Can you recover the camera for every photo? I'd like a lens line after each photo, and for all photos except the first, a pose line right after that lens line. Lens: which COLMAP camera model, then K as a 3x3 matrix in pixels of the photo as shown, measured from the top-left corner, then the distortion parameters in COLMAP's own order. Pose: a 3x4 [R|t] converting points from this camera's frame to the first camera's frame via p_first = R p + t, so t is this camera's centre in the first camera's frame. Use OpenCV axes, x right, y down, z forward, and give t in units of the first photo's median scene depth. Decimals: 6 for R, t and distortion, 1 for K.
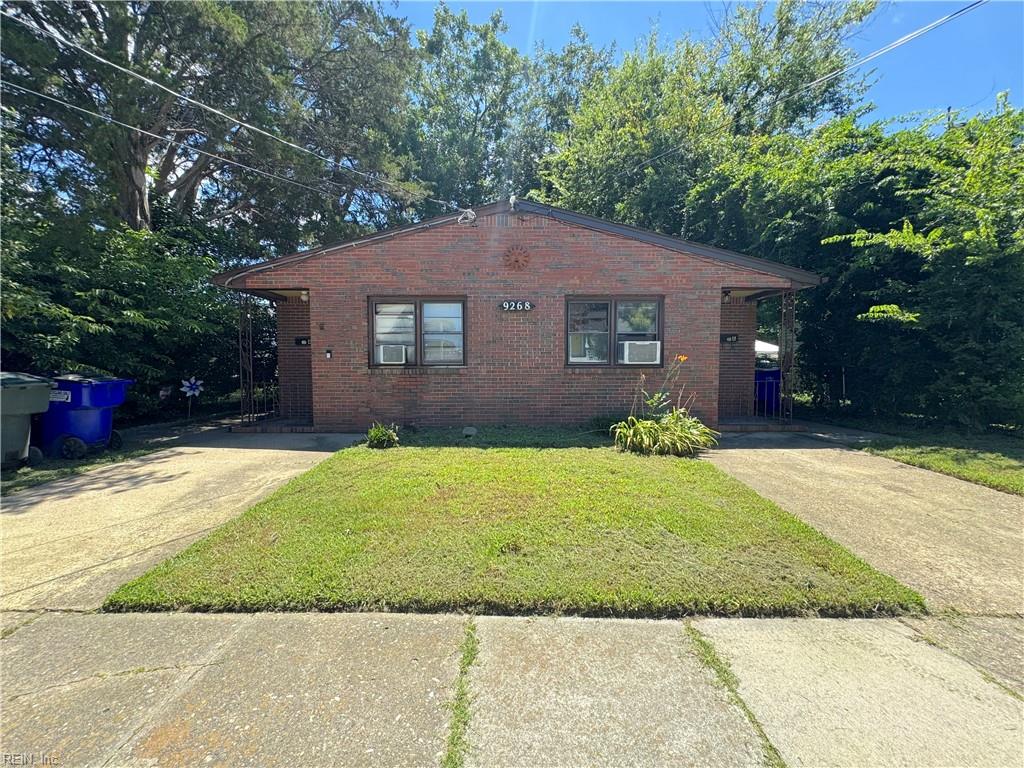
lens RADIAL K [[410.7, 0, 513.1], [0, 410.7, 383.8], [0, 0, 1]] dist [0.001632, 0.000243]
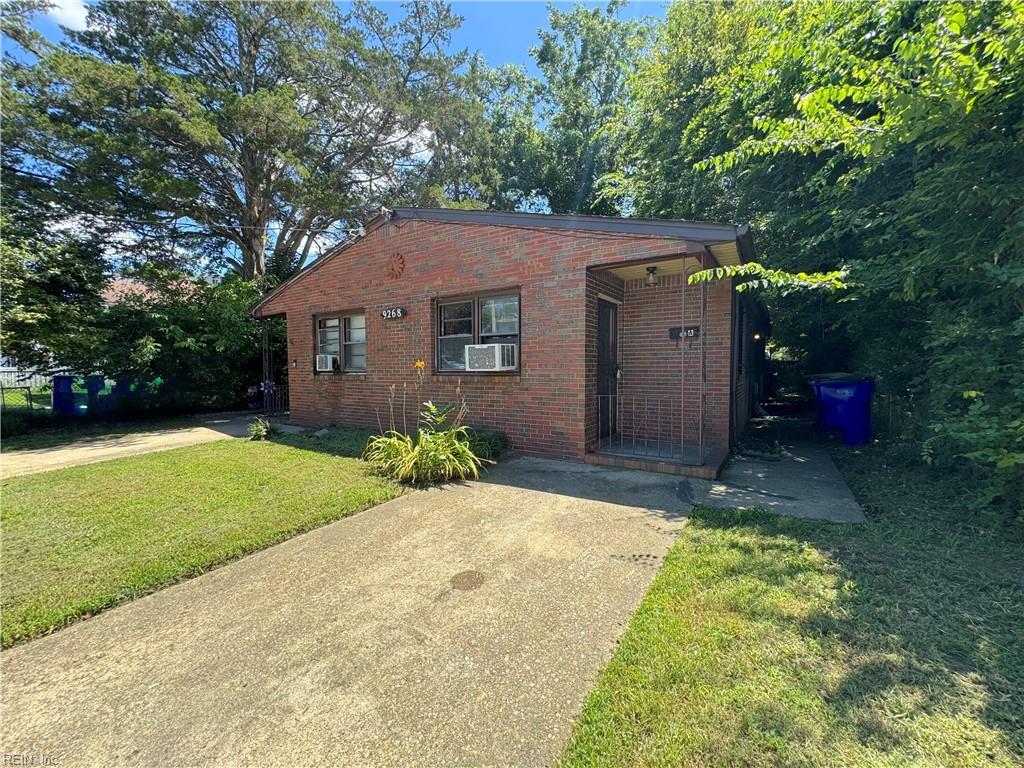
lens RADIAL K [[410.7, 0, 512.5], [0, 410.7, 385.4], [0, 0, 1]] dist [0.001632, 0.000243]
pose [[0.834632, 0.019344, -0.550468, 0.806058], [-0.018668, 0.999802, 0.006828, -0.025618], [0.550491, 0.004577, 0.834828, 0.317179]]
